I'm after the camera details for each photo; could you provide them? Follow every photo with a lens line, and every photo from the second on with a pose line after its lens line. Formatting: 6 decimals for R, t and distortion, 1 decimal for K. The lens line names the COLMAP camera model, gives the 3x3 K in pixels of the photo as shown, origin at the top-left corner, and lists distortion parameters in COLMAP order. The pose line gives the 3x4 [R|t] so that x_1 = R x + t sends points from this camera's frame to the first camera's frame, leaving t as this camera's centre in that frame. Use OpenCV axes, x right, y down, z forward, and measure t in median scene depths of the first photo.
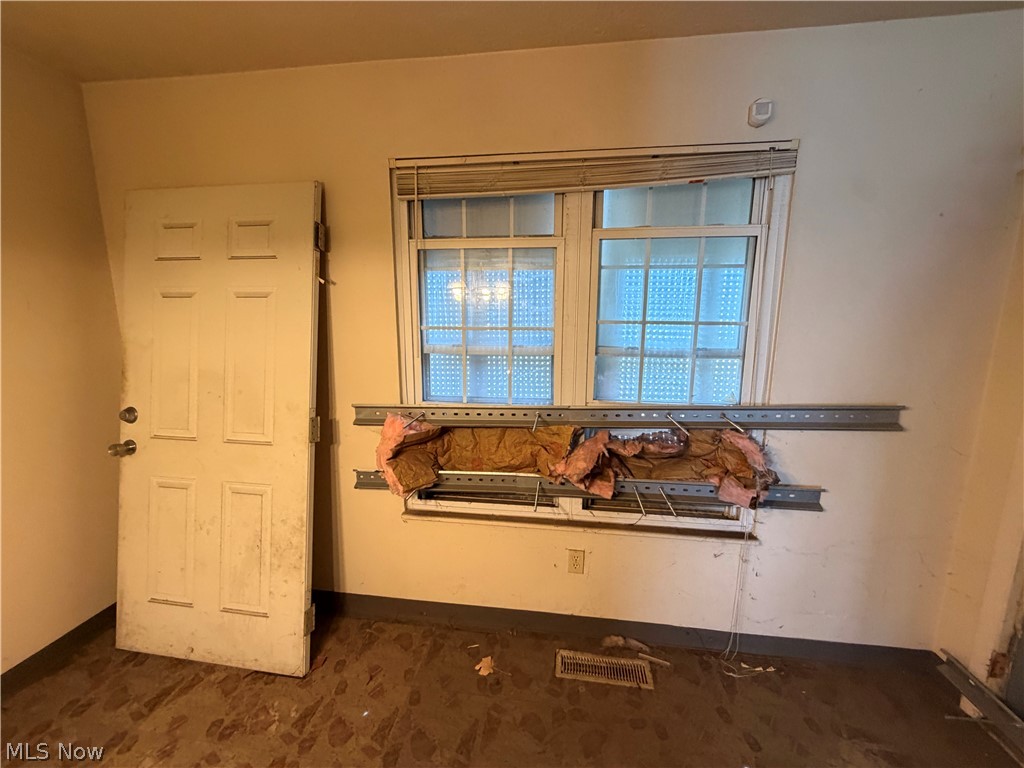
lens RADIAL K [[409.3, 0, 511.0], [0, 409.3, 385.3], [0, 0, 1]] dist [0.001503, -0.000377]
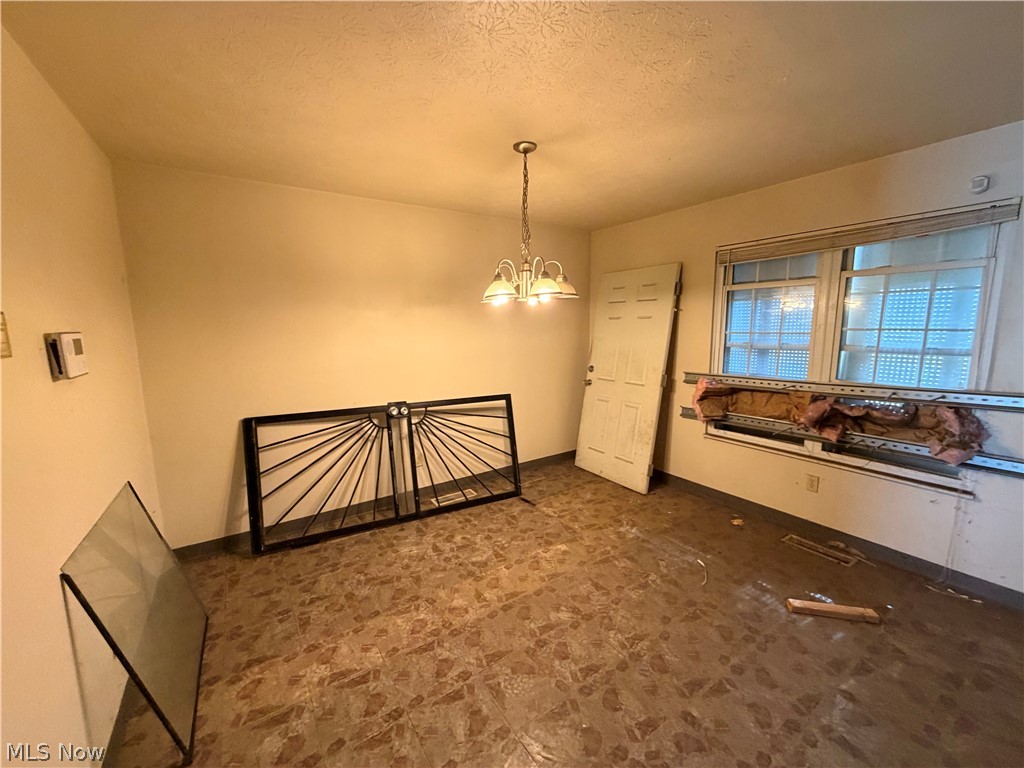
lens RADIAL K [[409.3, 0, 506.9], [0, 409.3, 387.9], [0, 0, 1]] dist [0.001503, -0.000377]
pose [[0.658318, 0.104443, -0.745459, 0.546278], [-0.108913, 0.993123, 0.042961, 0.138299], [0.744819, 0.052908, 0.665166, -0.968303]]
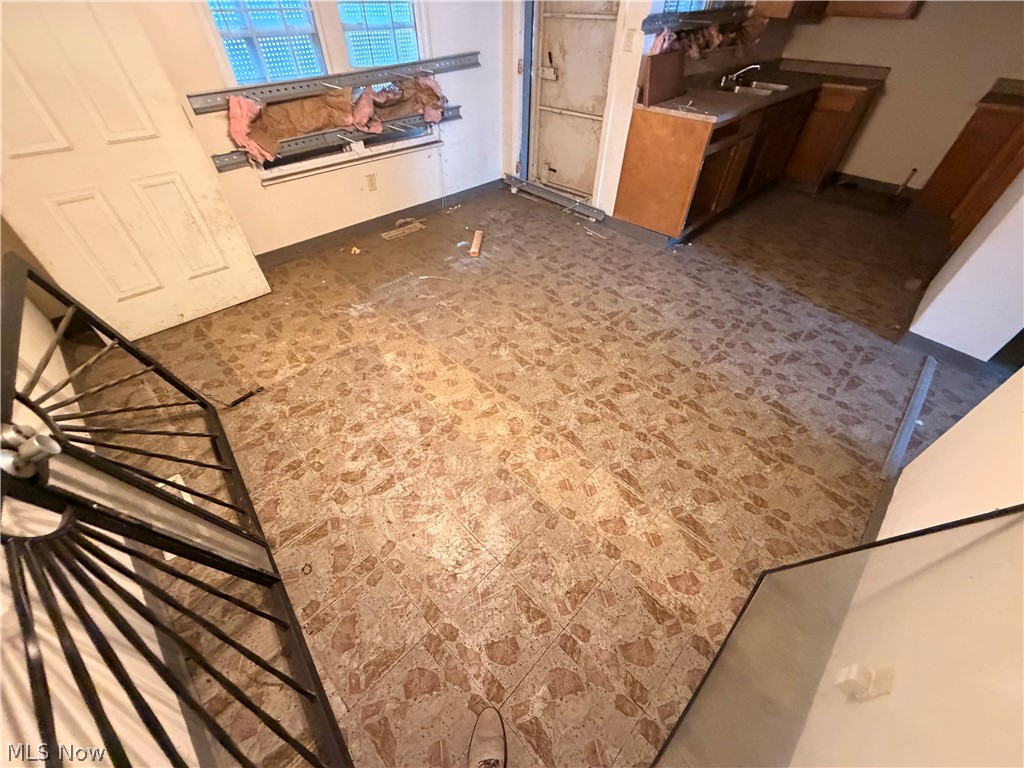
lens RADIAL K [[409.3, 0, 513.7], [0, 409.3, 386.0], [0, 0, 1]] dist [0.001503, -0.000377]
pose [[0.605923, -0.552597, 0.572271, -1.048344], [0.125881, 0.776902, 0.616909, 0.097689], [-0.785501, -0.301761, 0.540304, -0.782389]]
